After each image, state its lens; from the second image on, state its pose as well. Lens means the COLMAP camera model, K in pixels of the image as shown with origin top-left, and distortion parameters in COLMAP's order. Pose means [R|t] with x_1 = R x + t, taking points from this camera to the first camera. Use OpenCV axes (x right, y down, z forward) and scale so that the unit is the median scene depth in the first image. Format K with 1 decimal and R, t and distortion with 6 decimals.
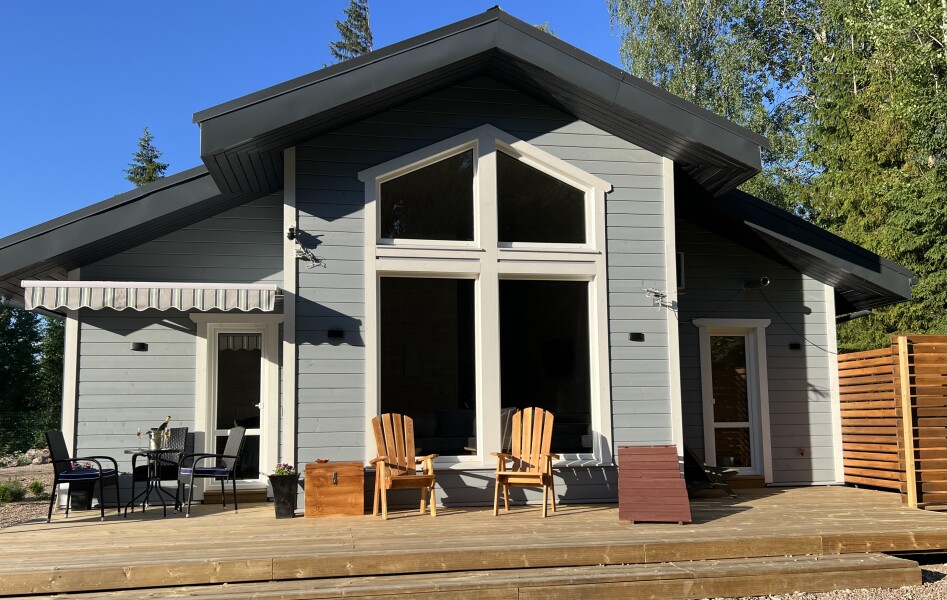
lens RADIAL K [[749.5, 0, 473.5], [0, 749.5, 300.0], [0, 0, 1]] dist [0.104509, -0.000158]
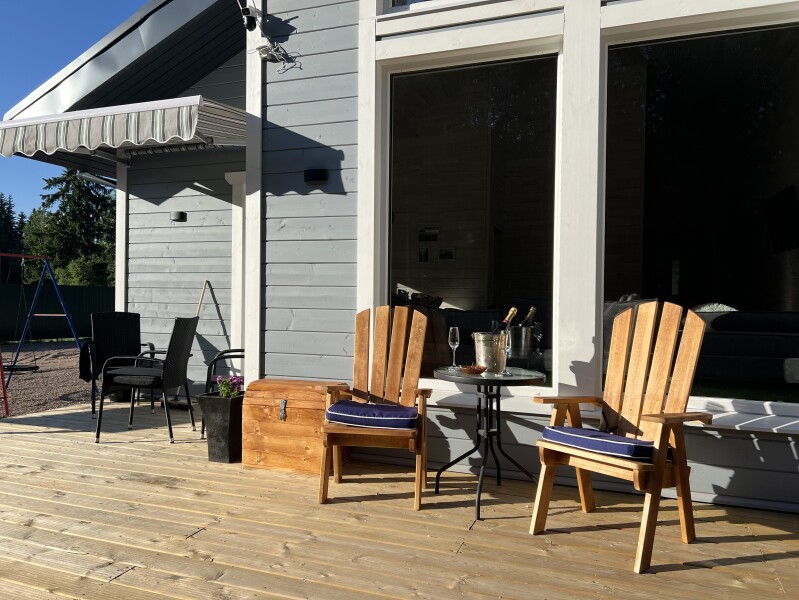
lens RADIAL K [[575.6, 0, 399.2], [0, 575.6, 309.4], [0, 0, 1]] dist [-0.006067, -0.002898]
pose [[0.880799, 0.031842, -0.472418, 0.104923], [0.054328, 0.984350, 0.167639, 0.077887], [0.470363, -0.173322, 0.865285, 0.607699]]
